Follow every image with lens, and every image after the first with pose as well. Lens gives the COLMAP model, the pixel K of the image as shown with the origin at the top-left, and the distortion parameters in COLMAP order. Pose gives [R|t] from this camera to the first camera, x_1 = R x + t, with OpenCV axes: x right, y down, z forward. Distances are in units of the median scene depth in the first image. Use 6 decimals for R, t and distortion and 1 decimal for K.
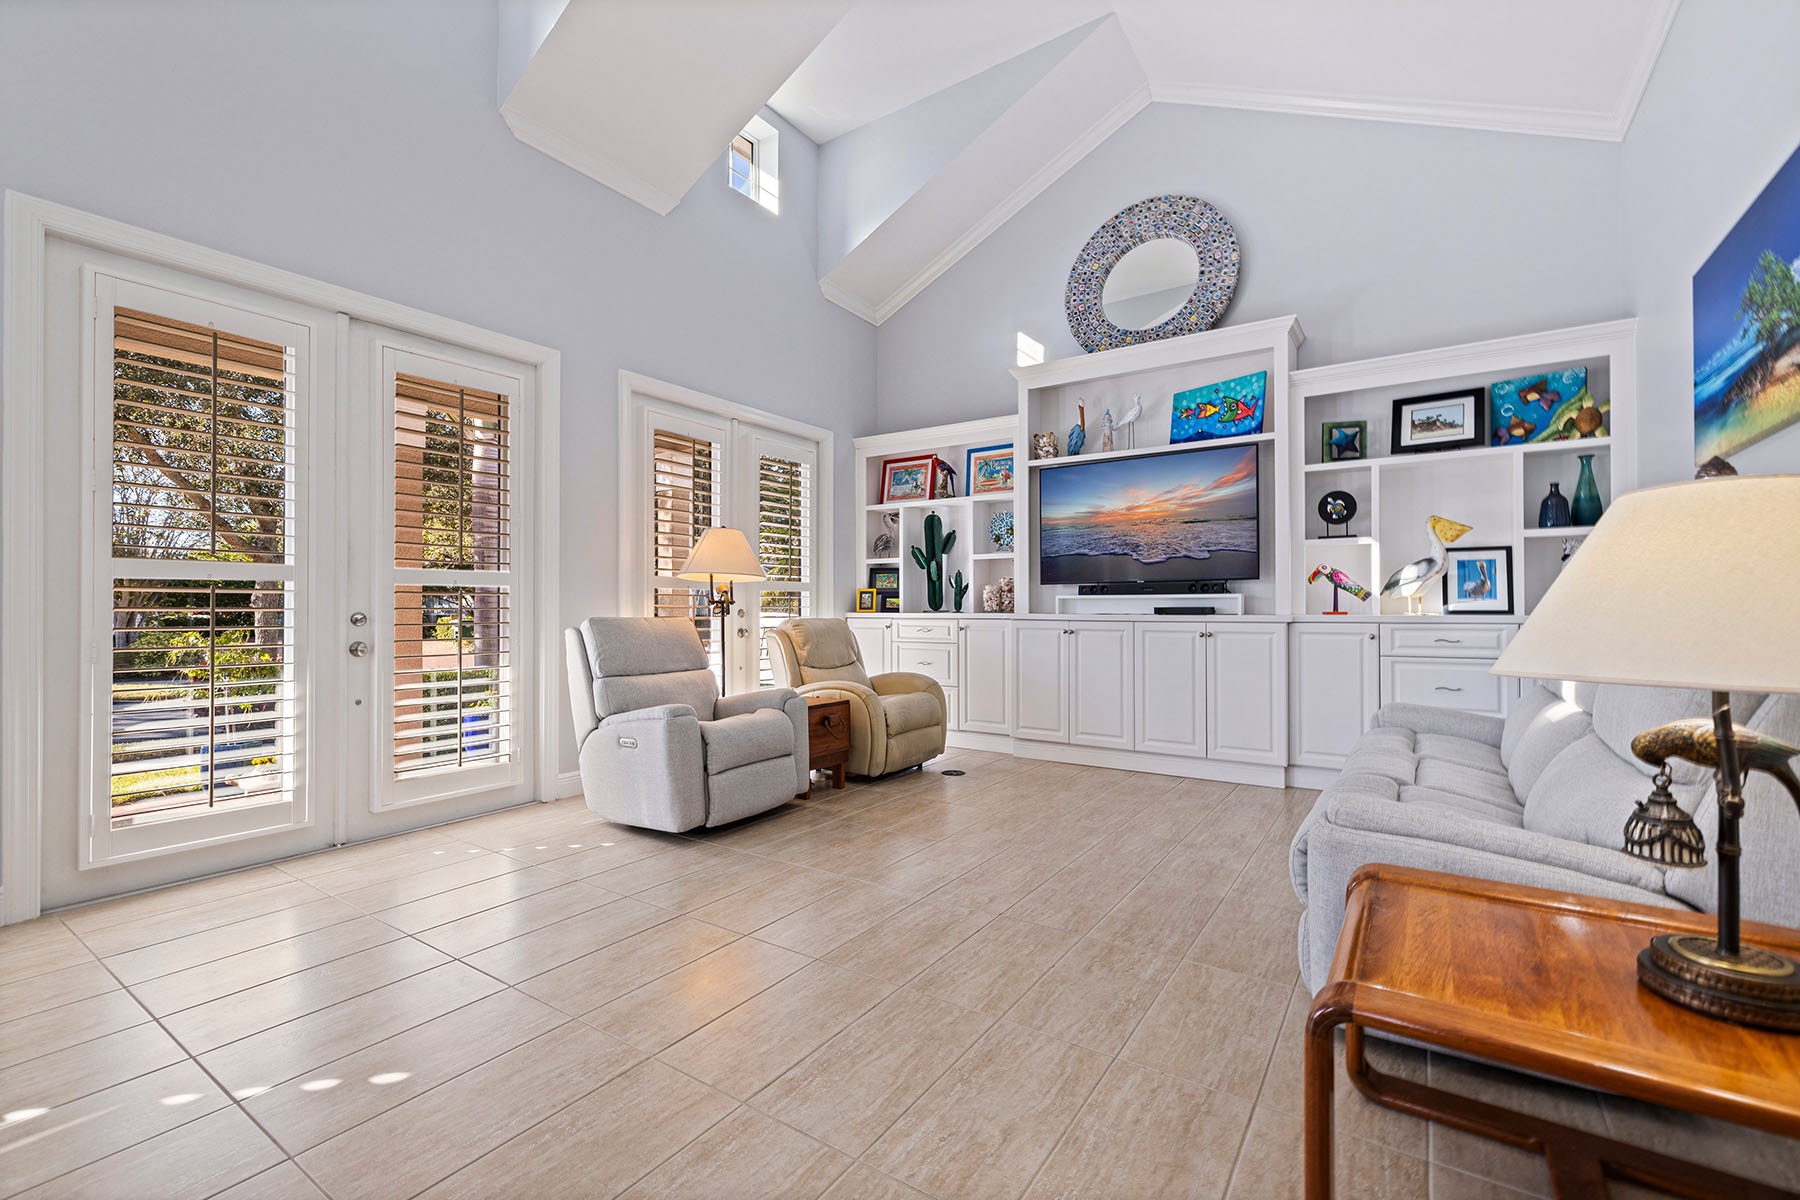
lens RADIAL K [[770.0, 0, 906.1], [0, 770.0, 602.4], [0, 0, 1]] dist [0.003015, 0.000108]
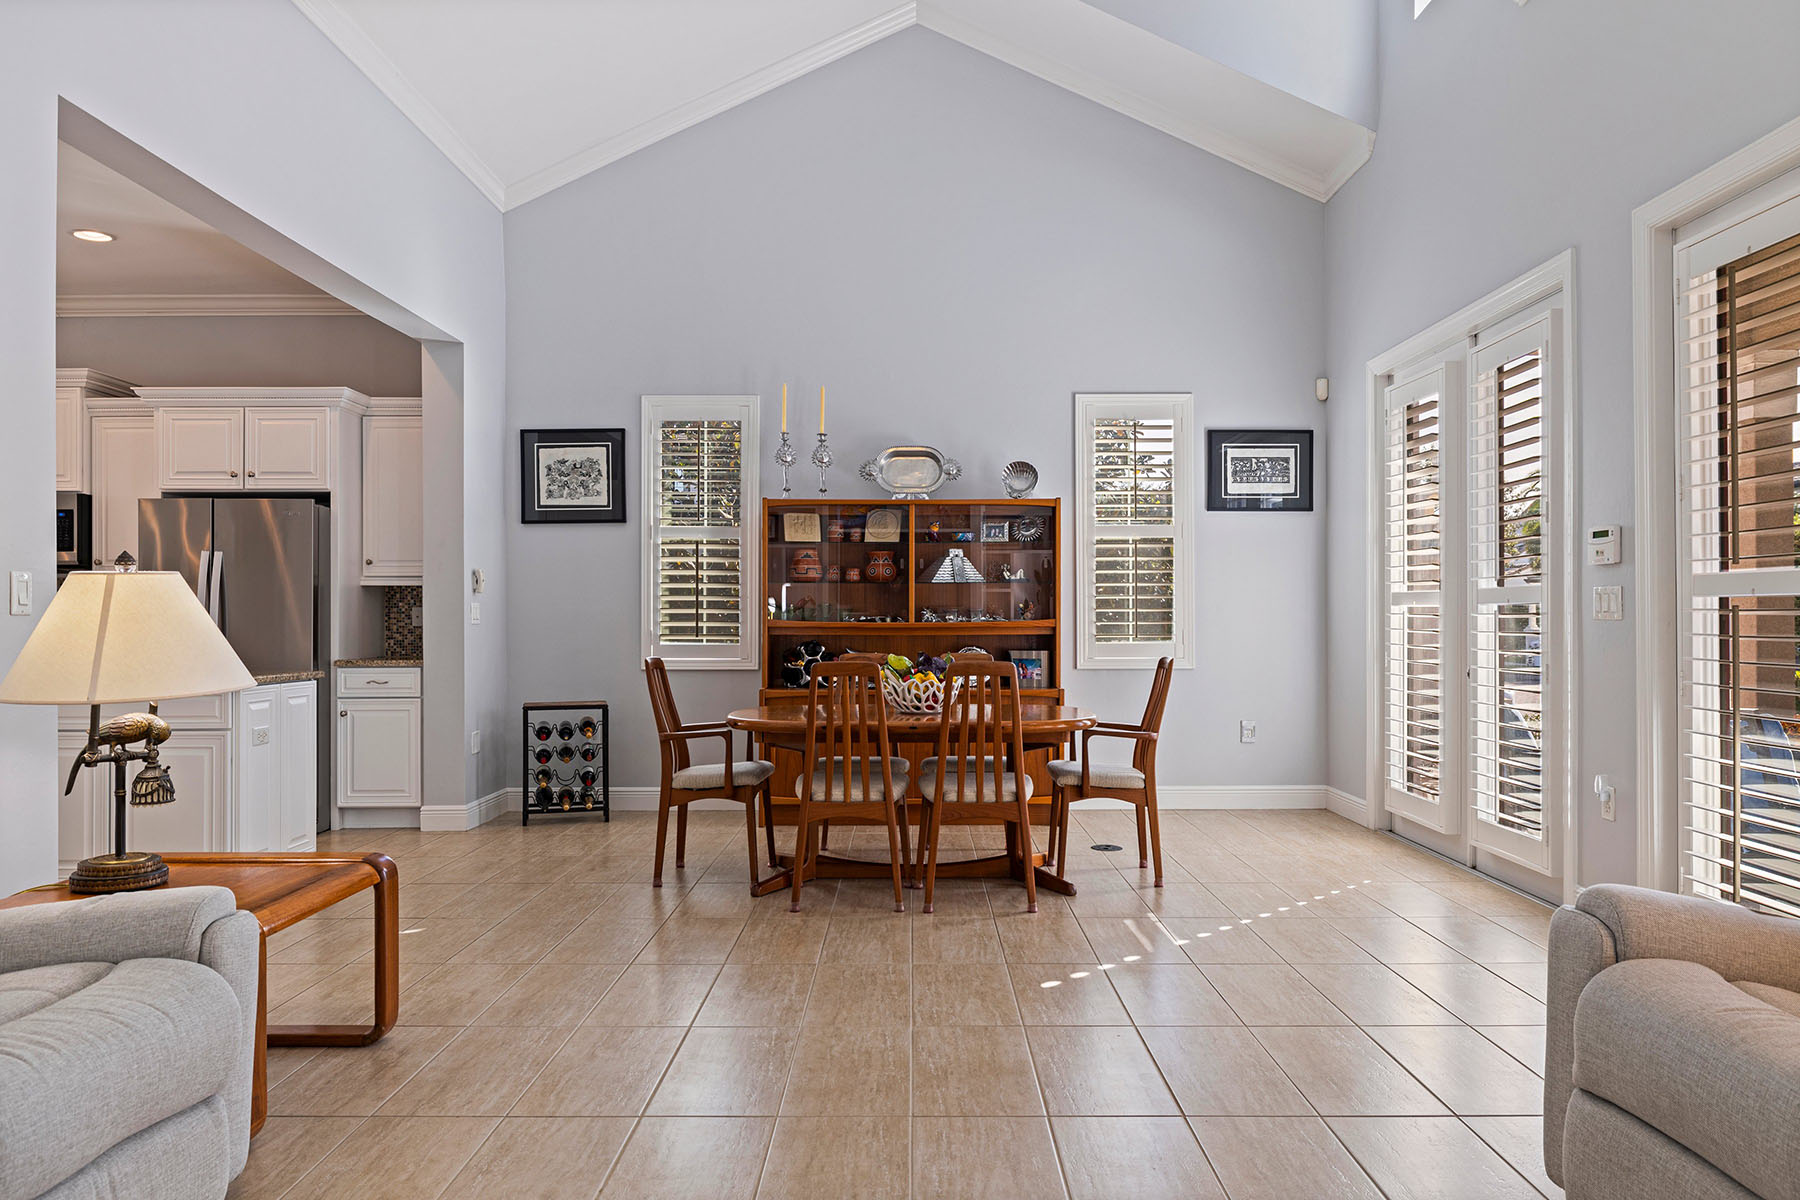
lens RADIAL K [[1217.6, 0, 901.7], [0, 1217.6, 616.3], [0, 0, 1]] dist [0.009951, 0.001282]
pose [[-0.835282, 0.002496, -0.549817, 0.259723], [0.007994, 0.999939, -0.007604, -0.004552], [0.549764, -0.010747, -0.835251, 0.953016]]
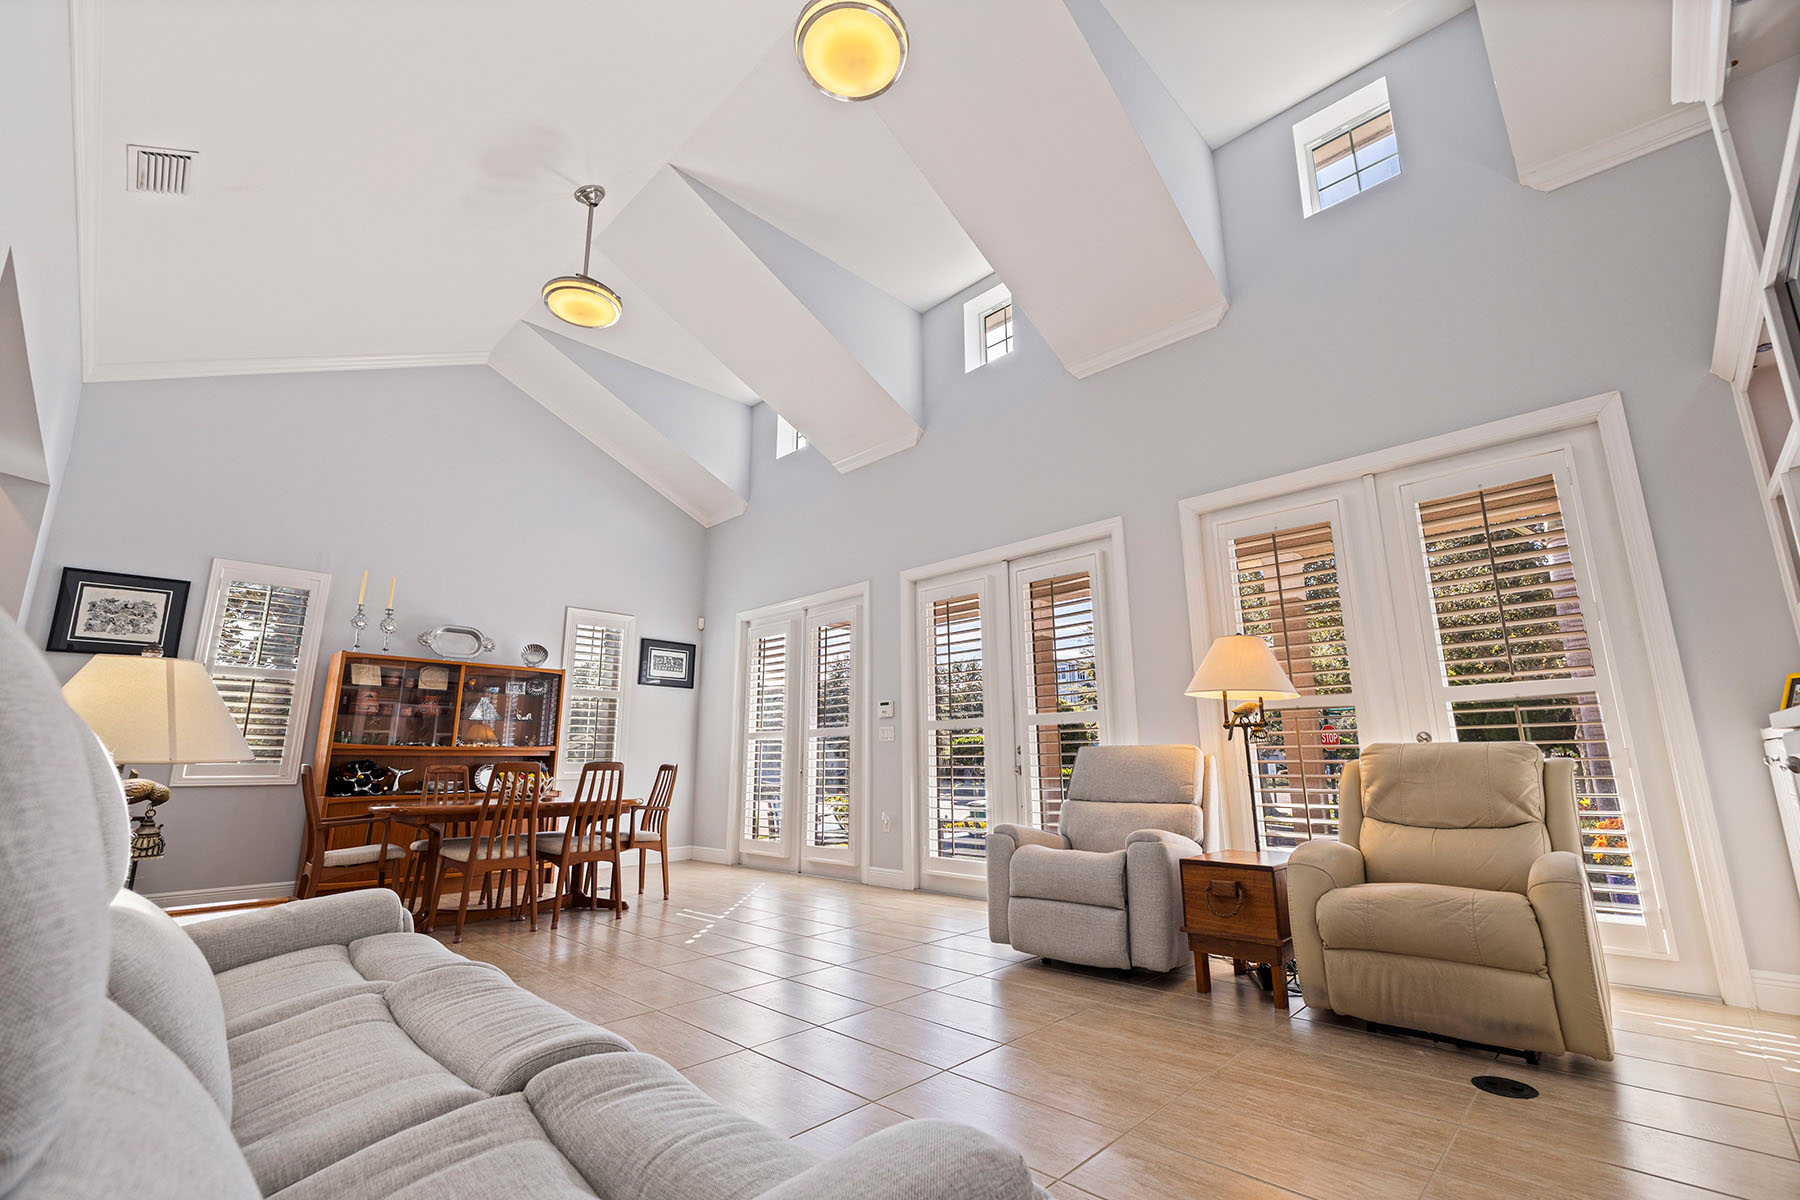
lens RADIAL K [[770.0, 0, 906.1], [0, 770.0, 602.4], [0, 0, 1]] dist [0.003015, 0.000108]
pose [[-0.180951, -0.202523, -0.962414, 0.615543], [0.016471, 0.977807, -0.208859, 0.036617], [0.983354, -0.053645, -0.173599, 0.764085]]
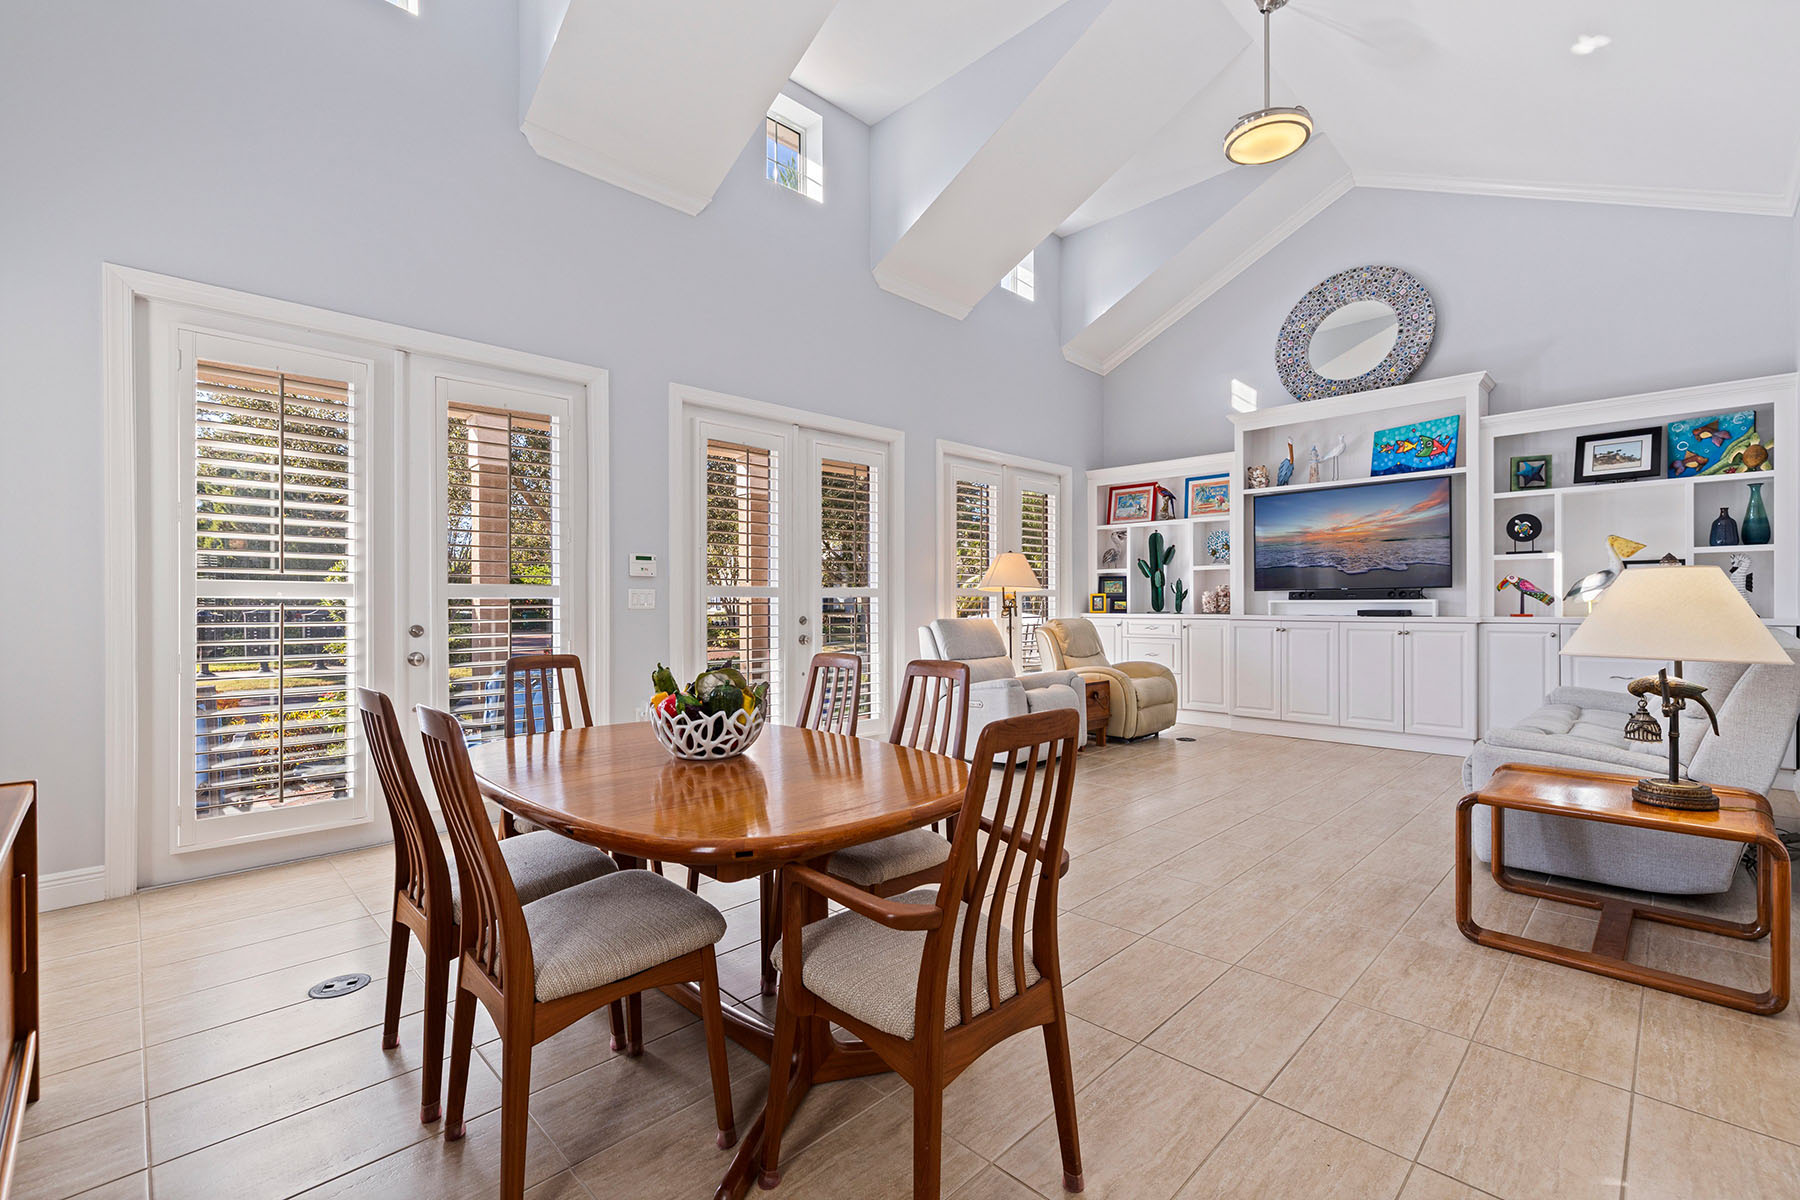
lens RADIAL K [[784.8, 0, 905.6], [0, 784.8, 606.5], [0, 0, 1]] dist [0.001480, -0.000496]
pose [[0.981950, -0.001883, -0.189134, -0.150172], [0.004251, 0.999918, 0.012115, -0.018100], [0.189095, -0.012701, 0.981877, -0.370579]]
